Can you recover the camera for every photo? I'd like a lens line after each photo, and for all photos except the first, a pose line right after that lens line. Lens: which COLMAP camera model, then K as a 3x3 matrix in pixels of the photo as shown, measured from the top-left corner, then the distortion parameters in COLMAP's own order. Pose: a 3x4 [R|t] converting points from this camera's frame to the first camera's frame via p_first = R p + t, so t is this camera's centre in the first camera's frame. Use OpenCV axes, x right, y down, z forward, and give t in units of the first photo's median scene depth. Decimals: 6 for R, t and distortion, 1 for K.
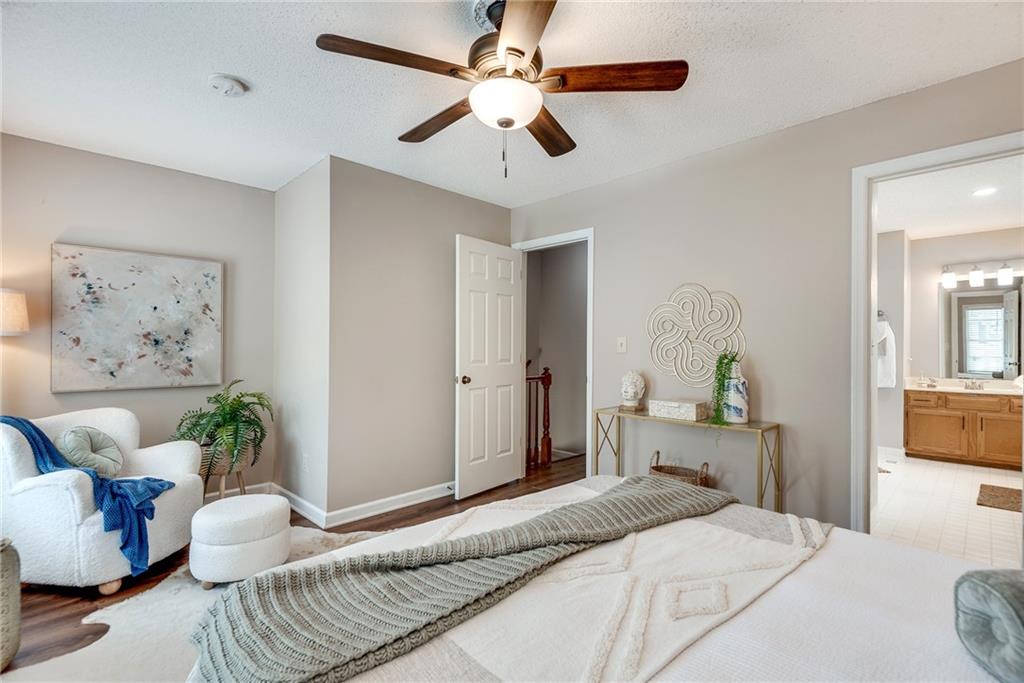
lens RADIAL K [[477.2, 0, 517.2], [0, 477.2, 347.5], [0, 0, 1]] dist [0.030581, -0.018780]
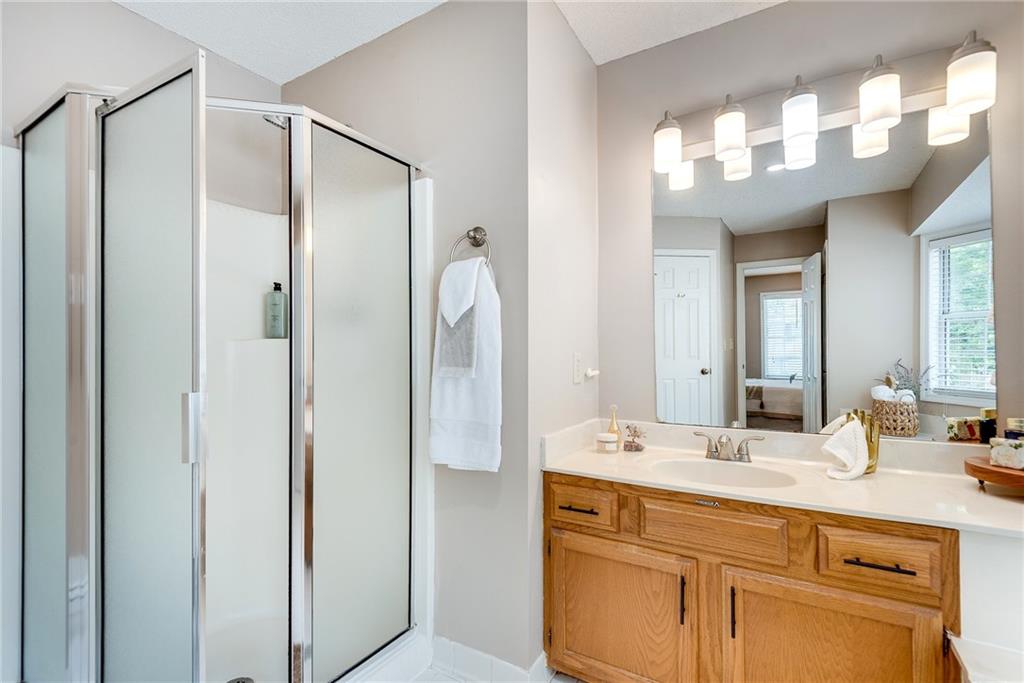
lens RADIAL K [[465.8, 0, 511.1], [0, 465.8, 344.3], [0, 0, 1]] dist [0.035422, -0.020054]
pose [[0.972279, -0.006518, 0.233732, 0.509956], [0.009554, 0.999884, -0.011856, 0.004095], [-0.233627, 0.013760, 0.972229, 0.502519]]
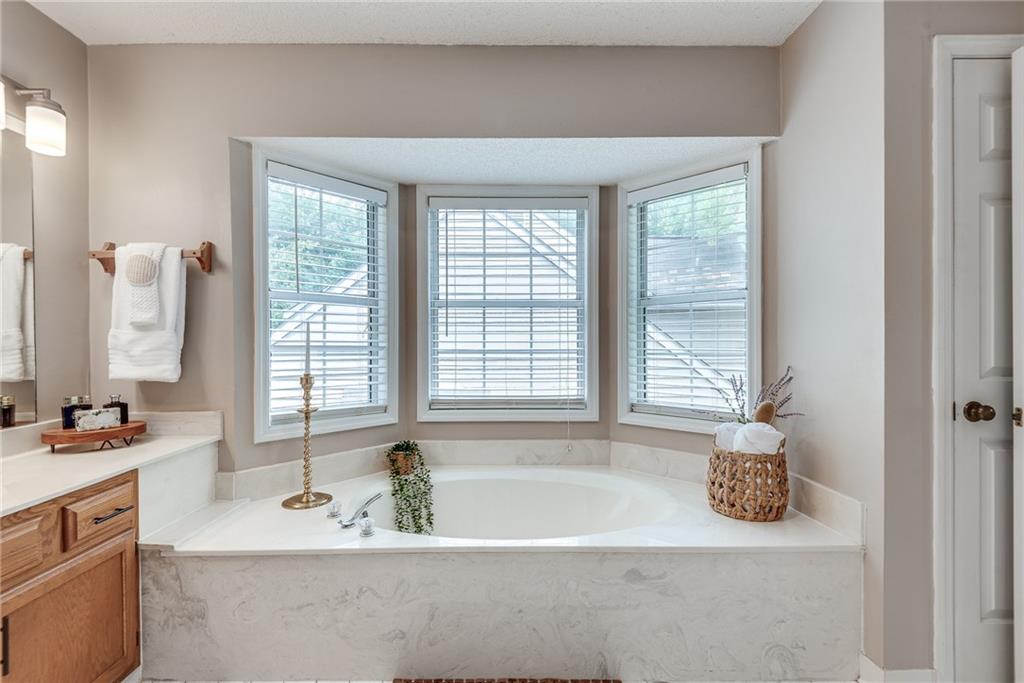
lens RADIAL K [[471.3, 0, 507.7], [0, 471.3, 343.4], [0, 0, 1]] dist [0.035247, -0.019481]
pose [[-0.712584, -0.001758, 0.701584, 0.403884], [-0.000080, 0.999997, 0.002424, 0.004182], [-0.701587, 0.001671, -0.712582, 0.654666]]
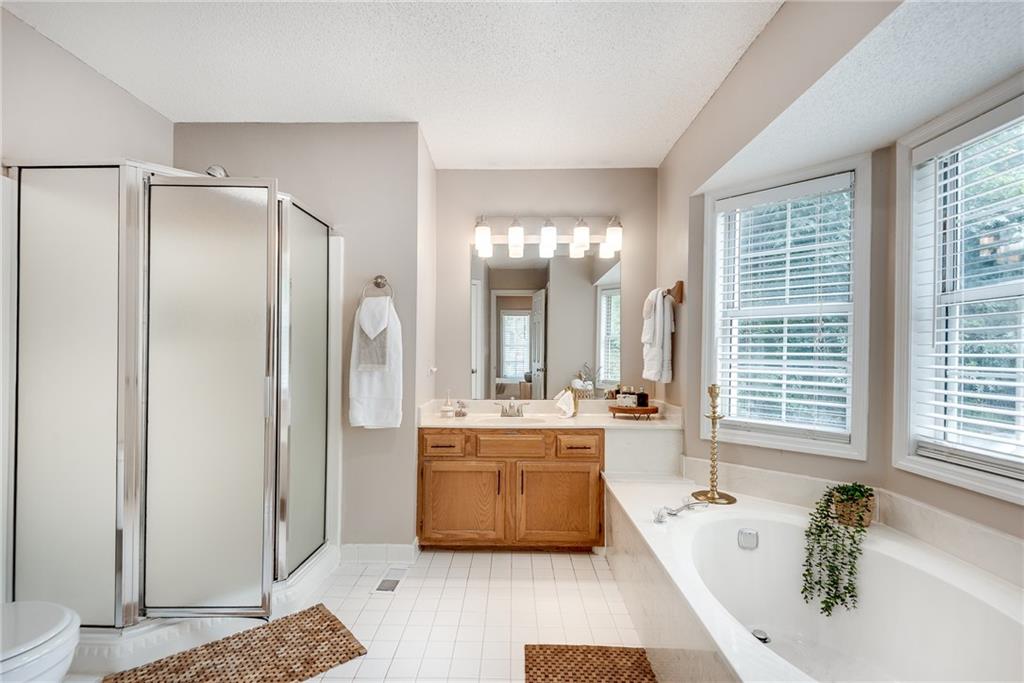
lens RADIAL K [[471.3, 0, 507.7], [0, 471.3, 343.4], [0, 0, 1]] dist [0.035247, -0.019481]
pose [[0.724686, 0.018327, 0.688835, 0.367100], [-0.004896, 0.999758, -0.021449, 0.003331], [-0.689062, 0.012171, 0.724600, 0.395935]]
